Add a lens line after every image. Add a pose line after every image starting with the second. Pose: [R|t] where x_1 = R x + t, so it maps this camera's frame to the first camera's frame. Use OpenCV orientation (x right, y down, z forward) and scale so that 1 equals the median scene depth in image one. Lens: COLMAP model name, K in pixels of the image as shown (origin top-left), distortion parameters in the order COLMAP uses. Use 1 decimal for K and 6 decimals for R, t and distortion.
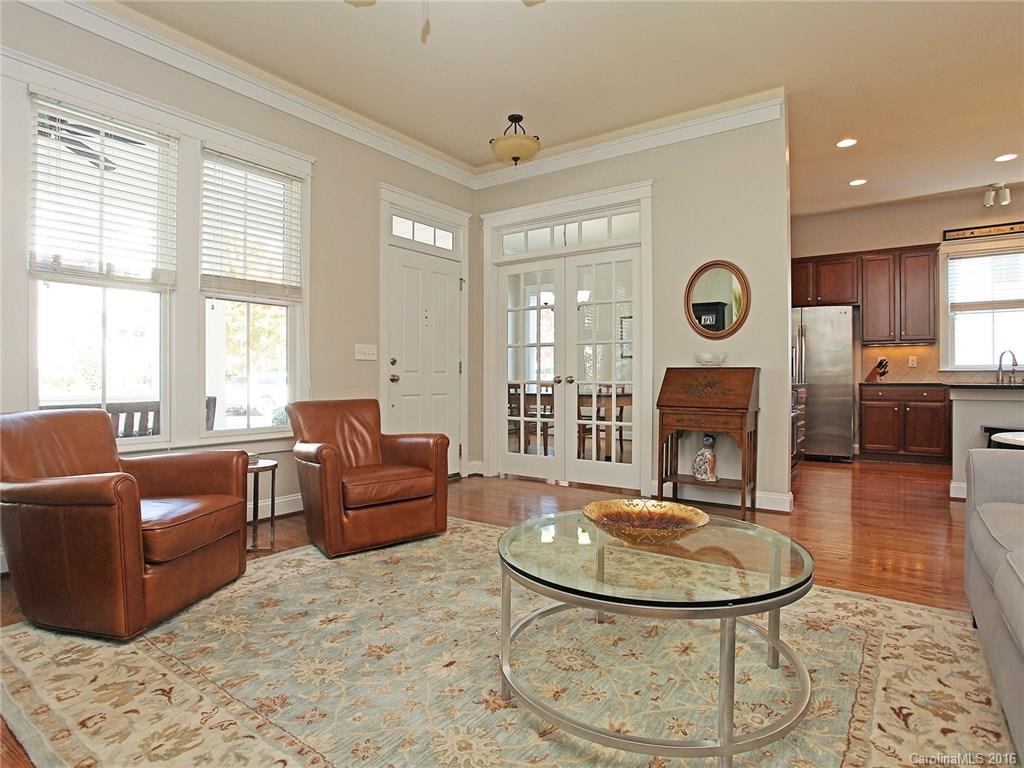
lens RADIAL K [[560.2, 0, 509.6], [0, 560.2, 377.5], [0, 0, 1]] dist [-0.059583, 0.026604]
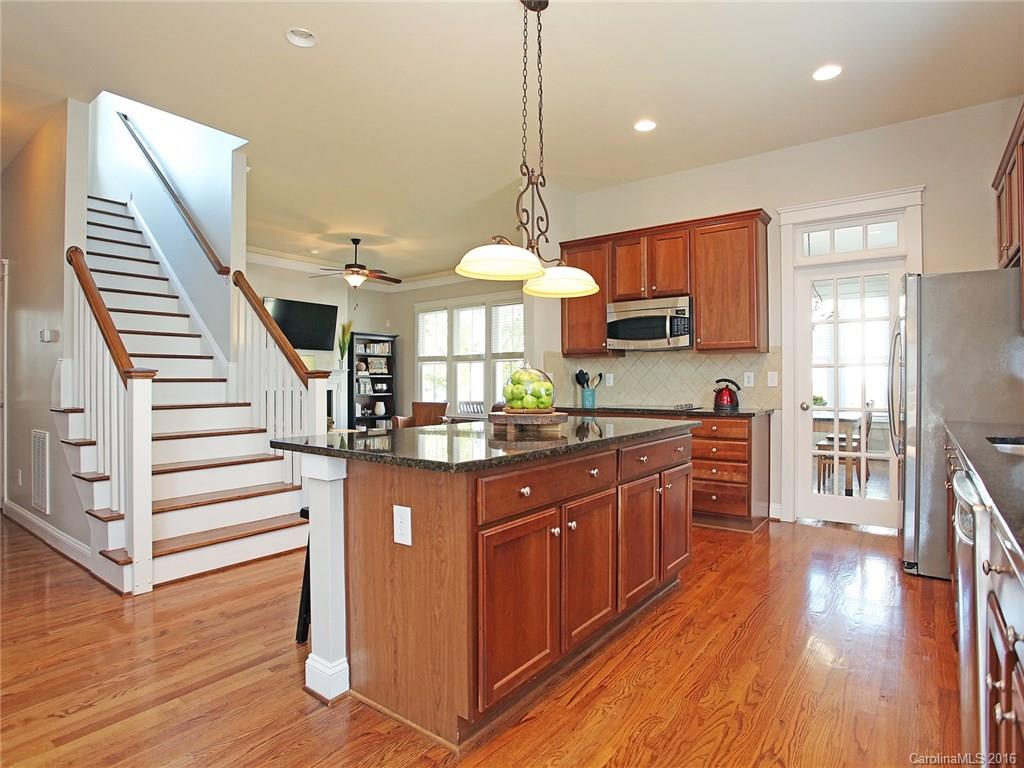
lens RADIAL K [[560.2, 0, 509.6], [0, 560.2, 377.5], [0, 0, 1]] dist [-0.059583, 0.026604]
pose [[-0.025644, -0.009200, -0.999629, 1.567510], [0.000355, 0.999958, -0.009212, -0.036389], [0.999671, -0.000591, -0.025639, 0.872011]]
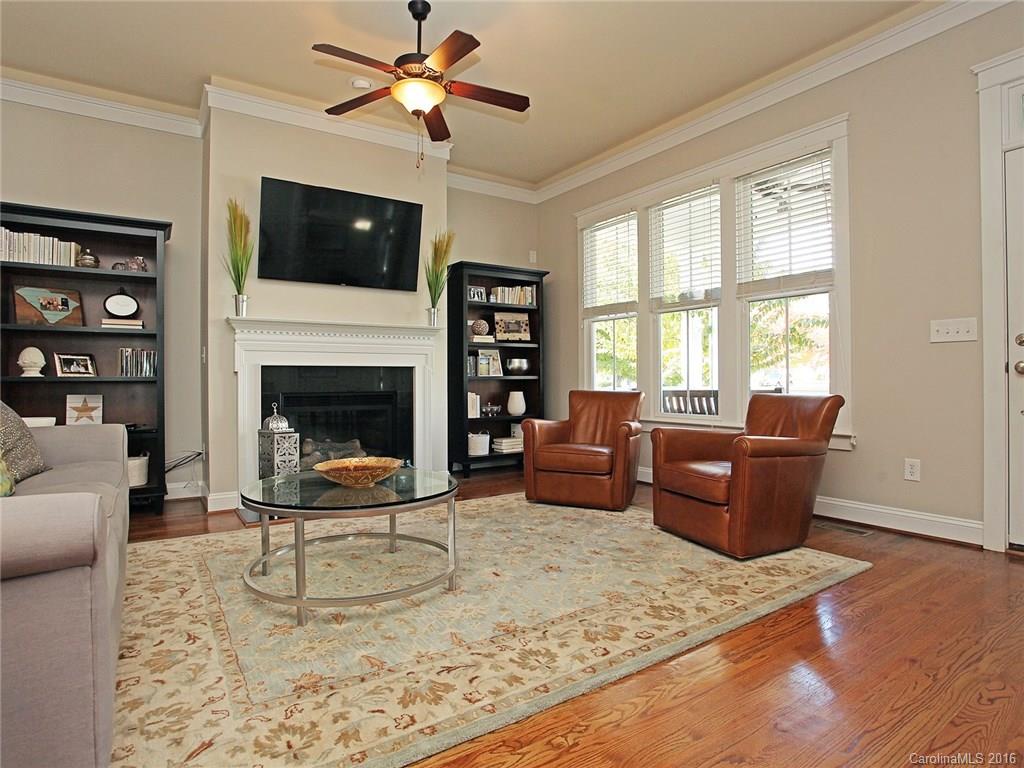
lens RADIAL K [[560.2, 0, 509.6], [0, 560.2, 377.5], [0, 0, 1]] dist [-0.059583, 0.026604]
pose [[-0.352492, -0.002236, -0.935812, 0.562223], [0.004844, 0.999979, -0.004214, 0.012852], [0.935802, -0.006018, -0.352474, 0.728657]]
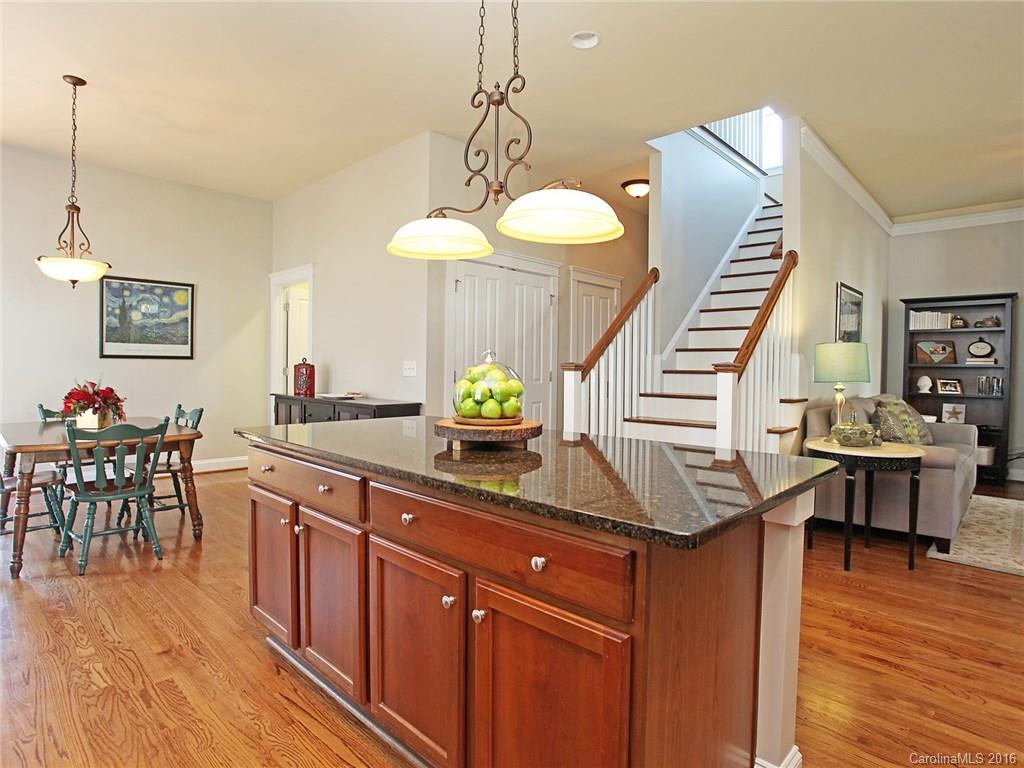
lens RADIAL K [[560.2, 0, 509.6], [0, 560.2, 377.5], [0, 0, 1]] dist [-0.059583, 0.026604]
pose [[-0.990027, -0.015868, 0.139983, 0.905418], [-0.012345, 0.999586, 0.025998, -0.051233], [-0.140338, 0.024010, -0.989812, 1.301447]]
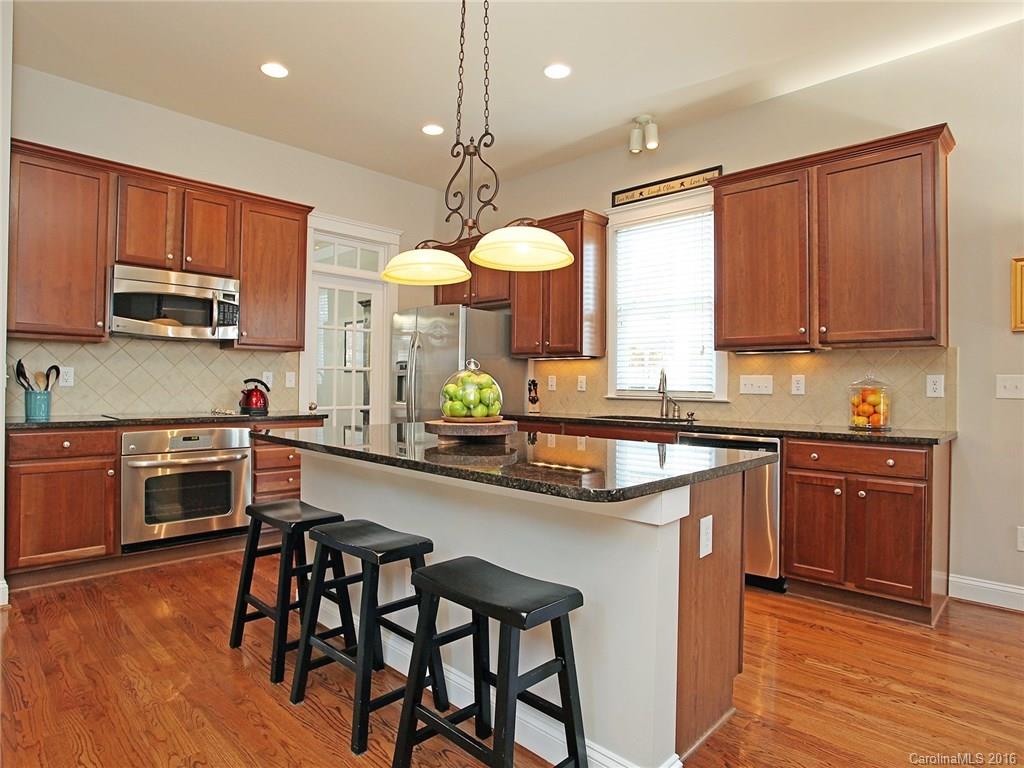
lens RADIAL K [[583.1, 0, 514.3], [0, 583.1, 391.8], [0, 0, 1]] dist [-0.072229, 0.000262]
pose [[0.989772, 0.011644, -0.142184, 1.092411], [-0.010349, 0.999898, 0.009842, -0.035227], [0.142284, -0.008270, 0.989791, 0.366564]]
